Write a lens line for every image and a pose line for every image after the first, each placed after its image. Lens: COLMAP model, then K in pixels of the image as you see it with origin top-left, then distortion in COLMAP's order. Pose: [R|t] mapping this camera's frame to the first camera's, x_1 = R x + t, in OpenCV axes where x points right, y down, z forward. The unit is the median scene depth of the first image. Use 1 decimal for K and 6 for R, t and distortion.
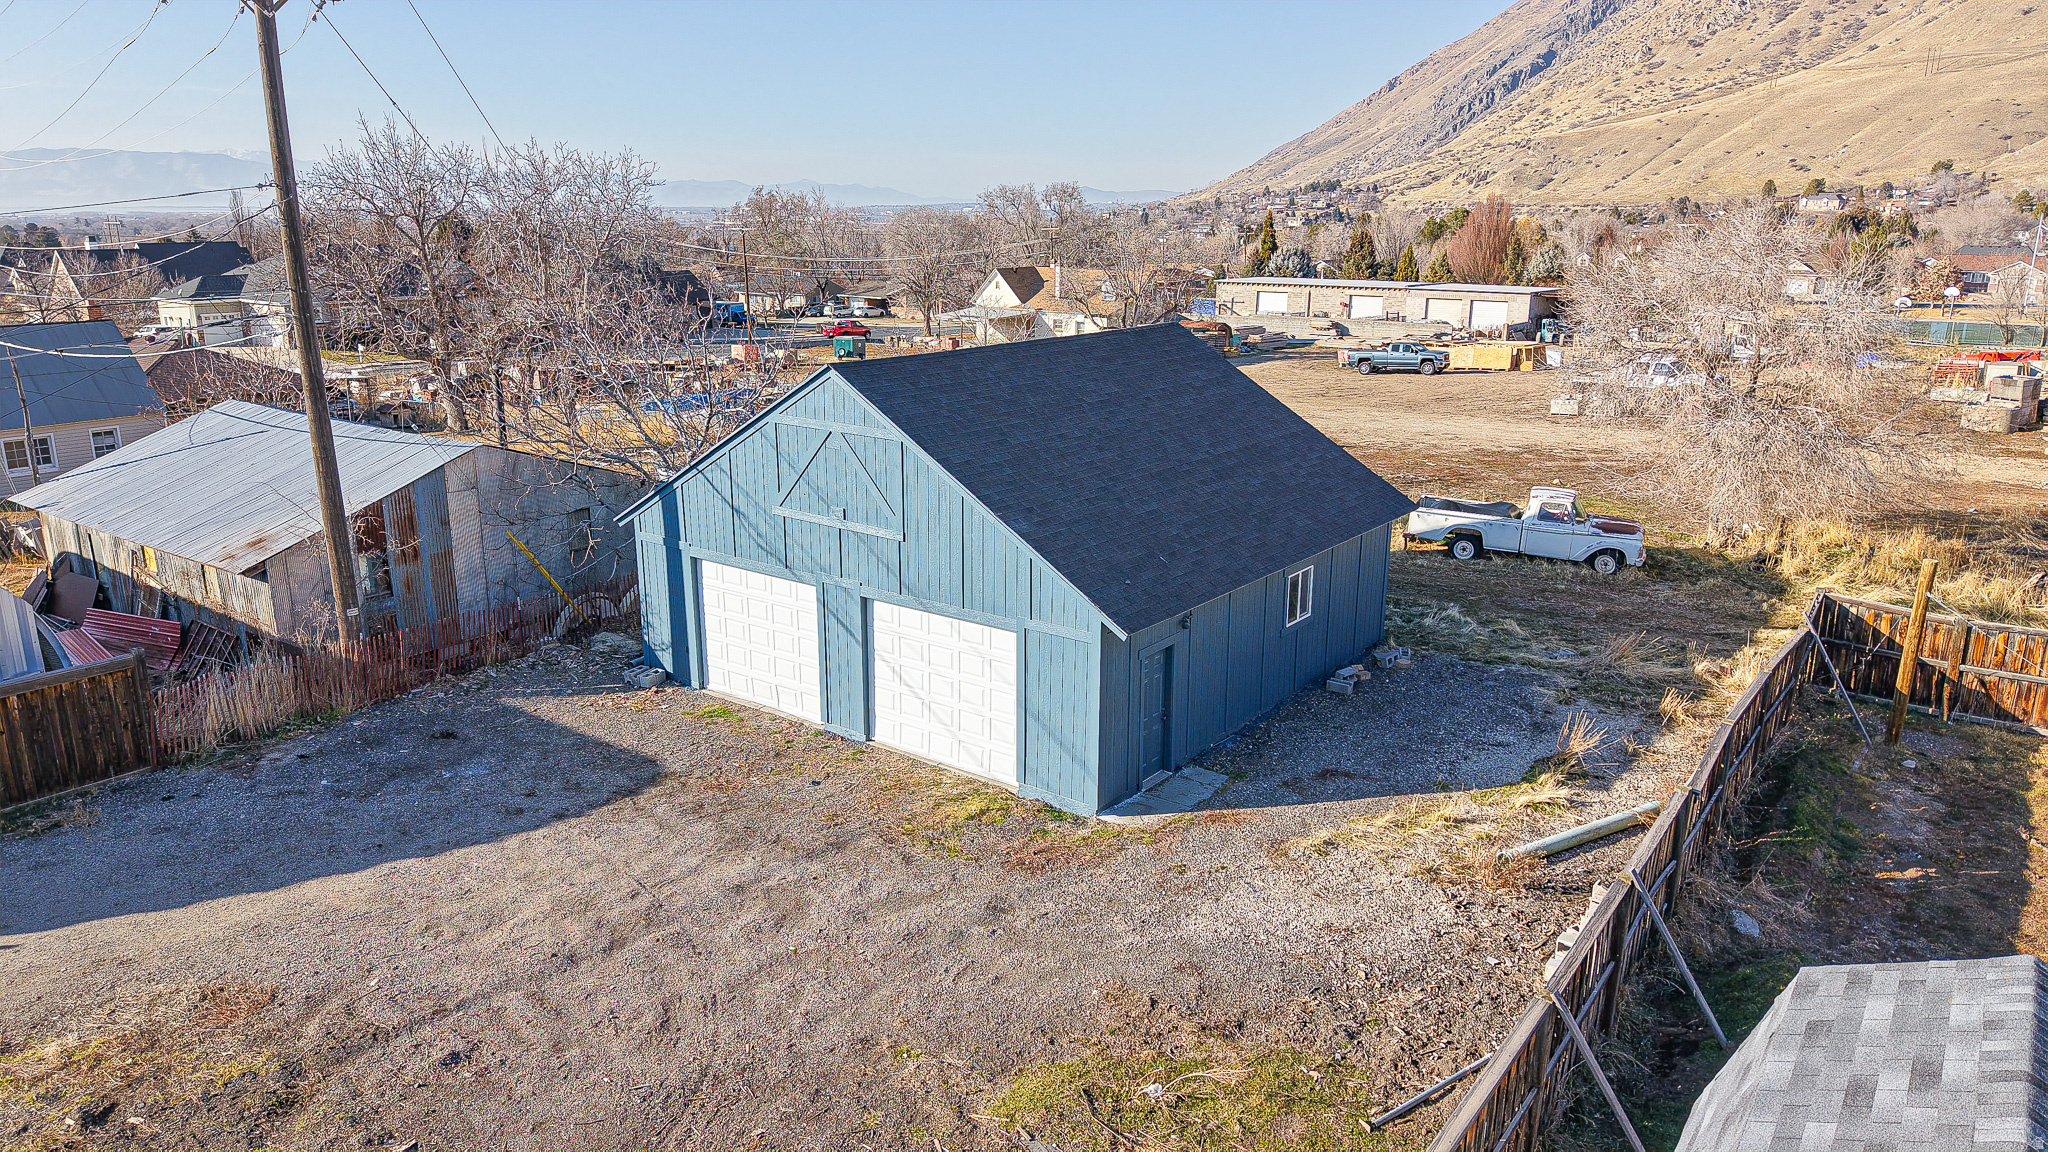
lens RADIAL K [[1399.9, 0, 1024.0], [0, 1399.9, 576.0], [0, 0, 1]] dist [0.028907, -0.029899]
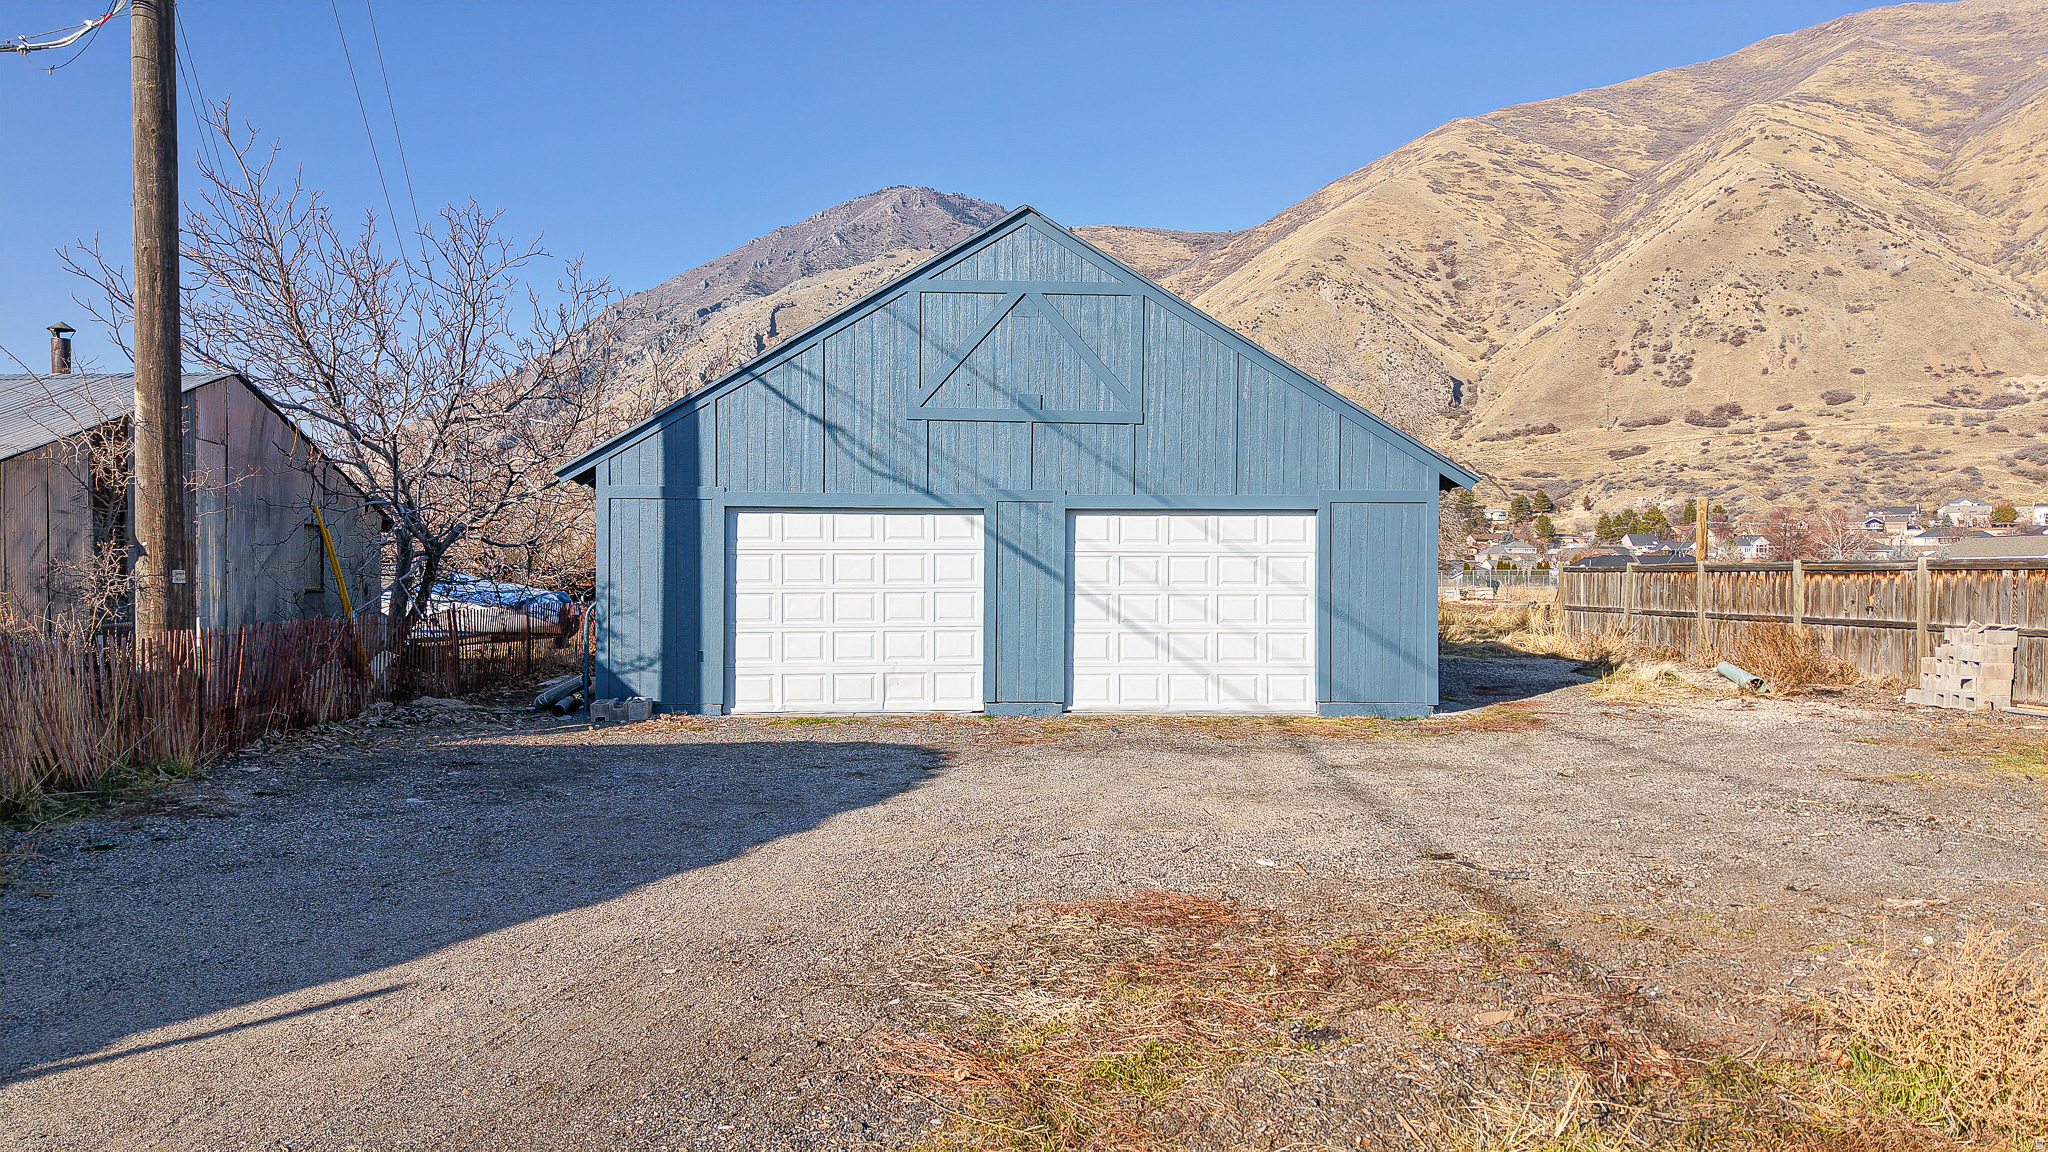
lens RADIAL K [[1399.9, 0, 1024.0], [0, 1399.9, 576.0], [0, 0, 1]] dist [0.028907, -0.029899]
pose [[0.766693, 0.002281, 0.642010, -0.578814], [0.163472, 0.966341, -0.198652, 0.183081], [-0.620853, 0.257255, 0.740514, 0.421102]]
